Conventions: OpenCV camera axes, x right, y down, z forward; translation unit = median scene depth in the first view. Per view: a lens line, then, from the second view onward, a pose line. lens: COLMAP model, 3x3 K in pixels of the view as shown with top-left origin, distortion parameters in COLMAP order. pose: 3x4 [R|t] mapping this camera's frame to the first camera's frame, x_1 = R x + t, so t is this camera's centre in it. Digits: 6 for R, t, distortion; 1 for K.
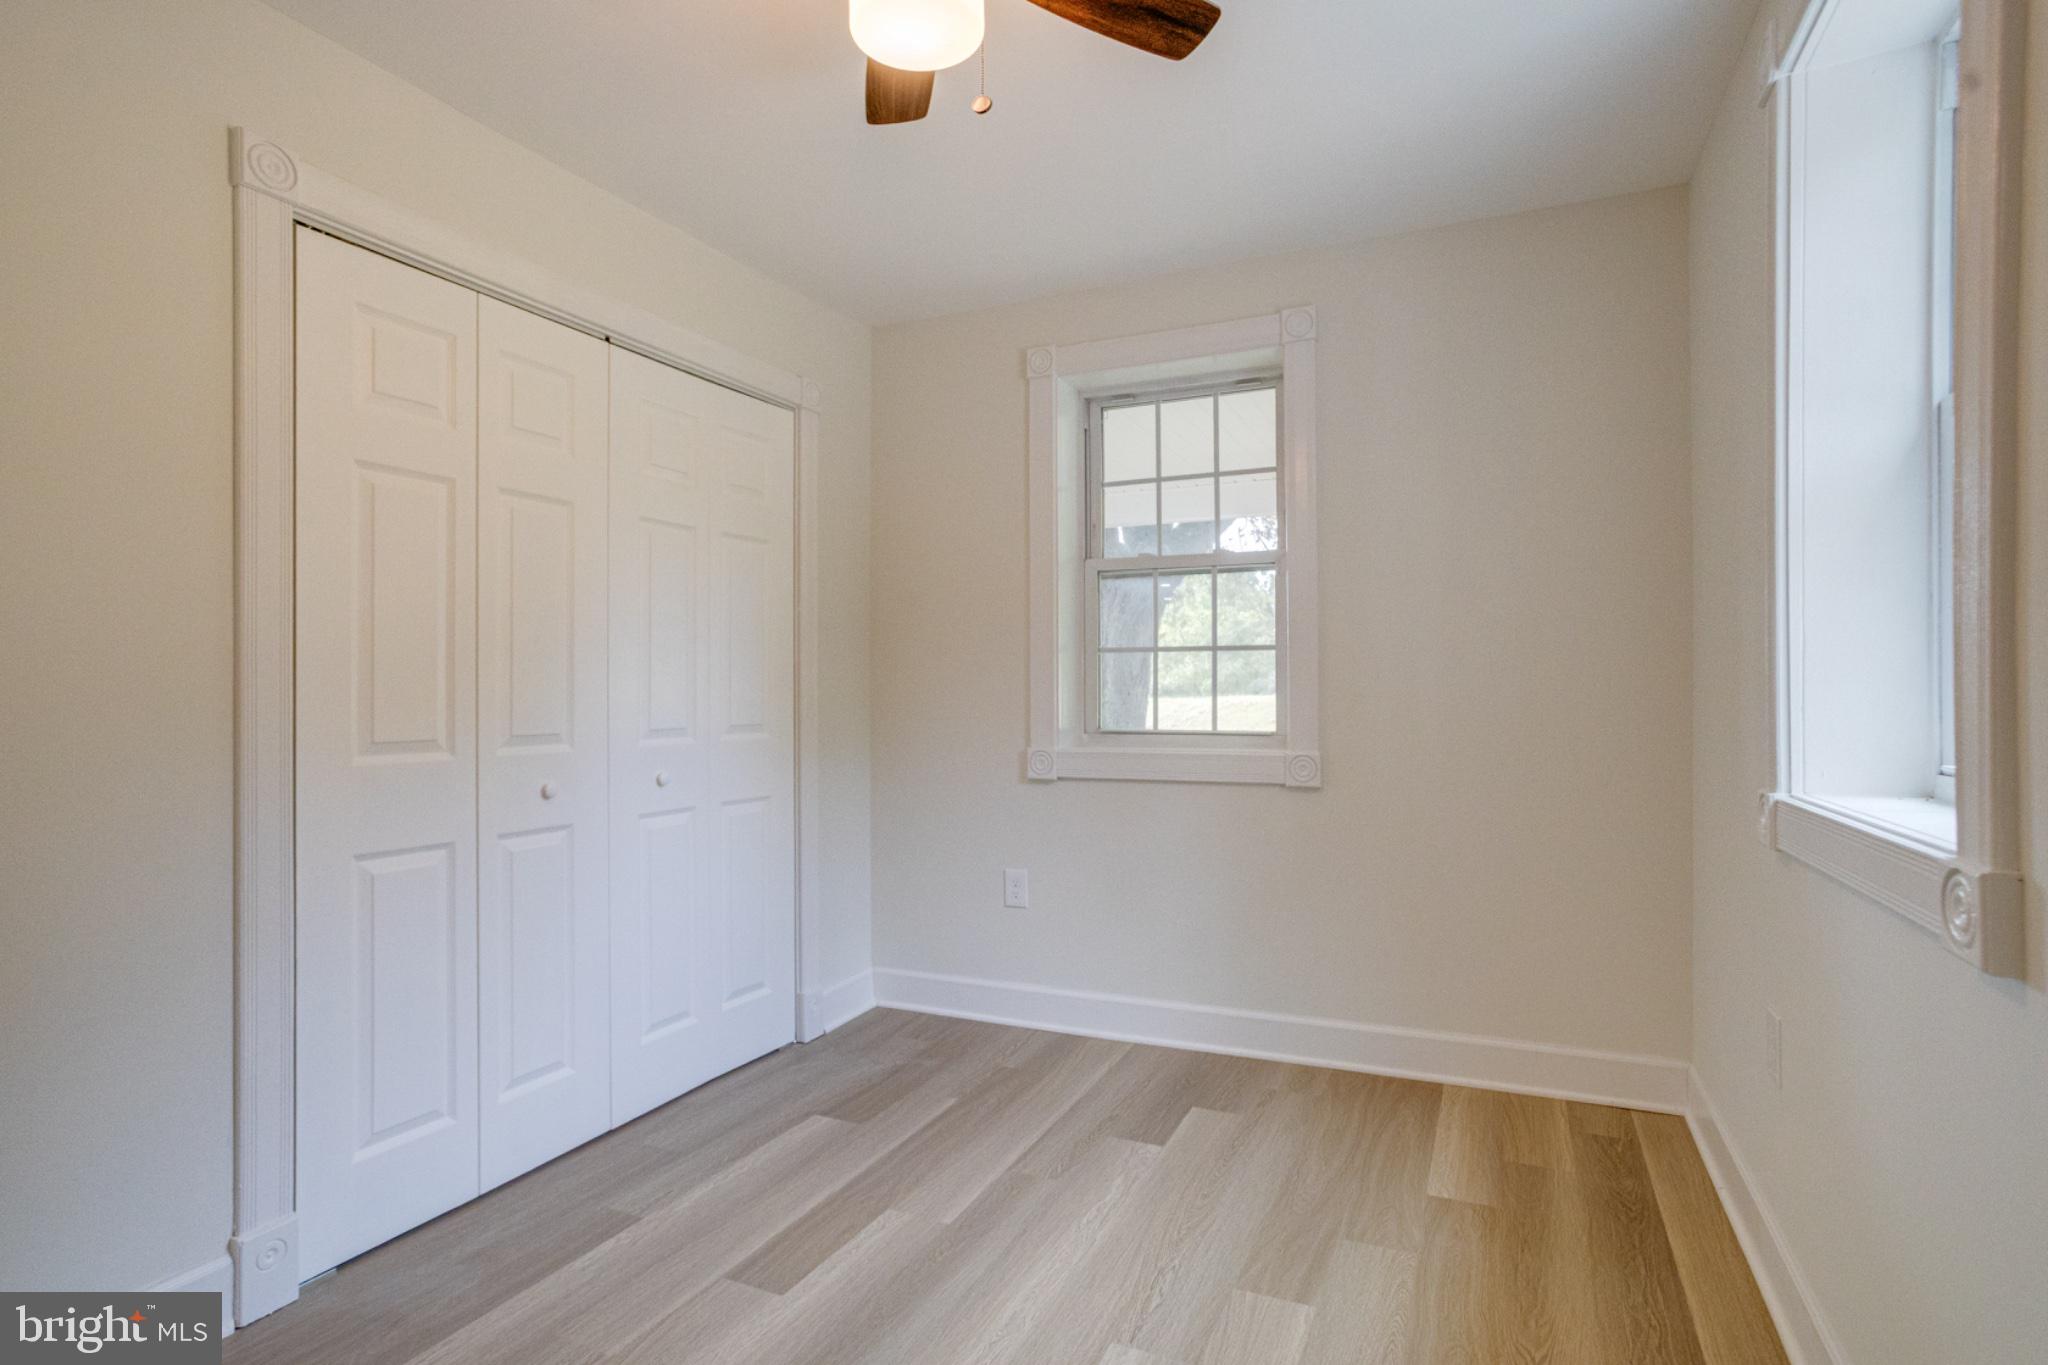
lens RADIAL K [[1015.6, 0, 1004.9], [0, 1015.6, 680.4], [0, 0, 1]] dist [-0.051687, 0.034295]
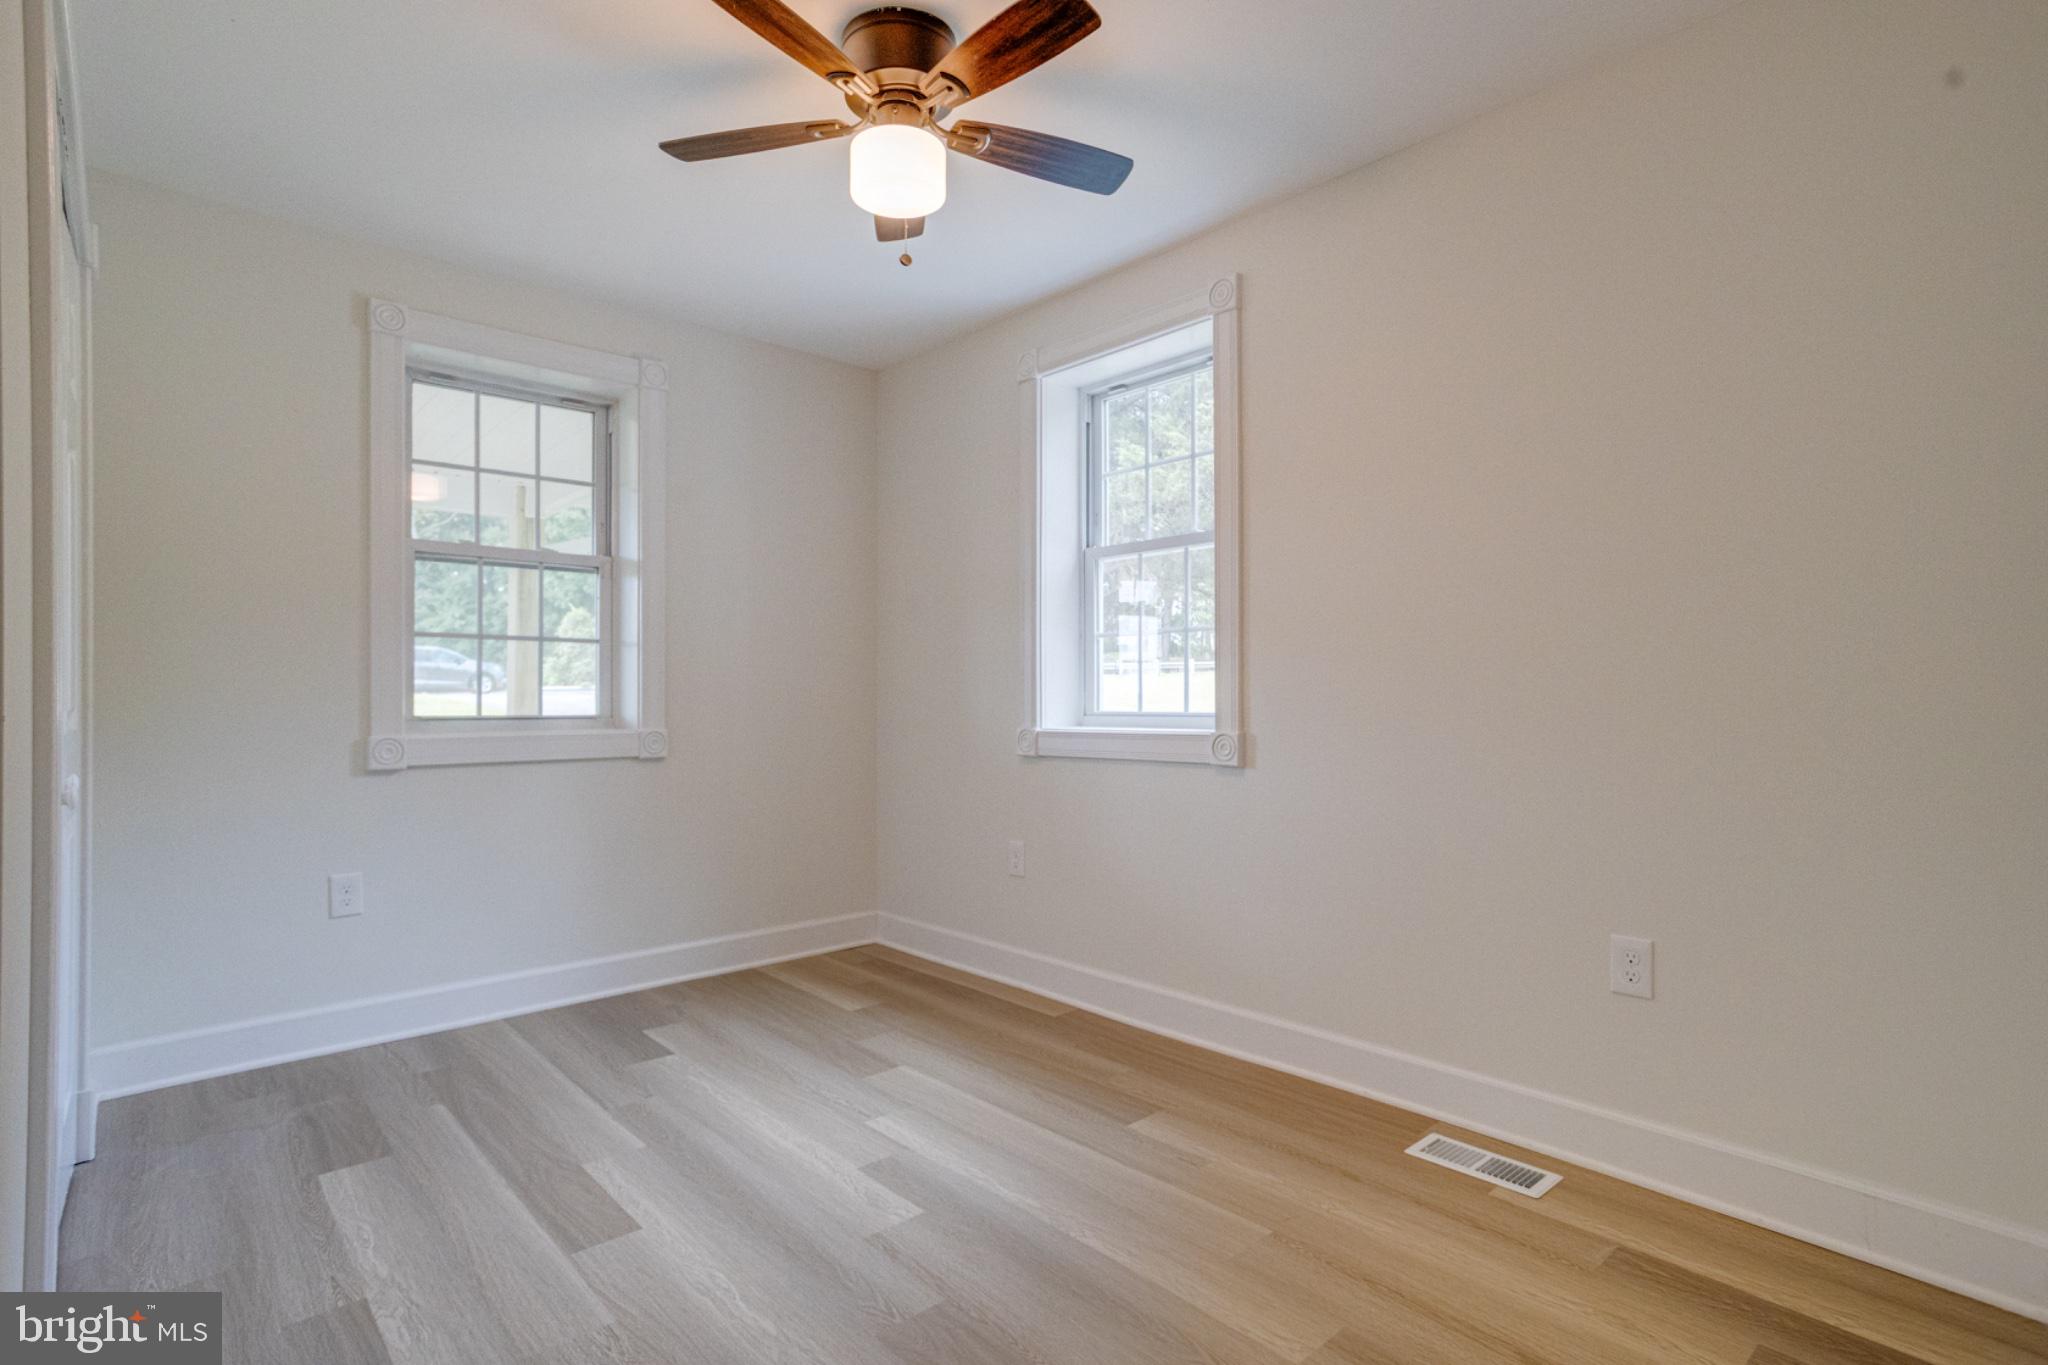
lens RADIAL K [[1015.6, 0, 1004.9], [0, 1015.6, 680.4], [0, 0, 1]] dist [-0.051687, 0.034295]
pose [[0.384611, 0.020686, 0.922847, -0.658616], [-0.010323, 0.999783, -0.018108, 0.030095], [-0.923021, -0.002562, 0.384741, 0.146987]]
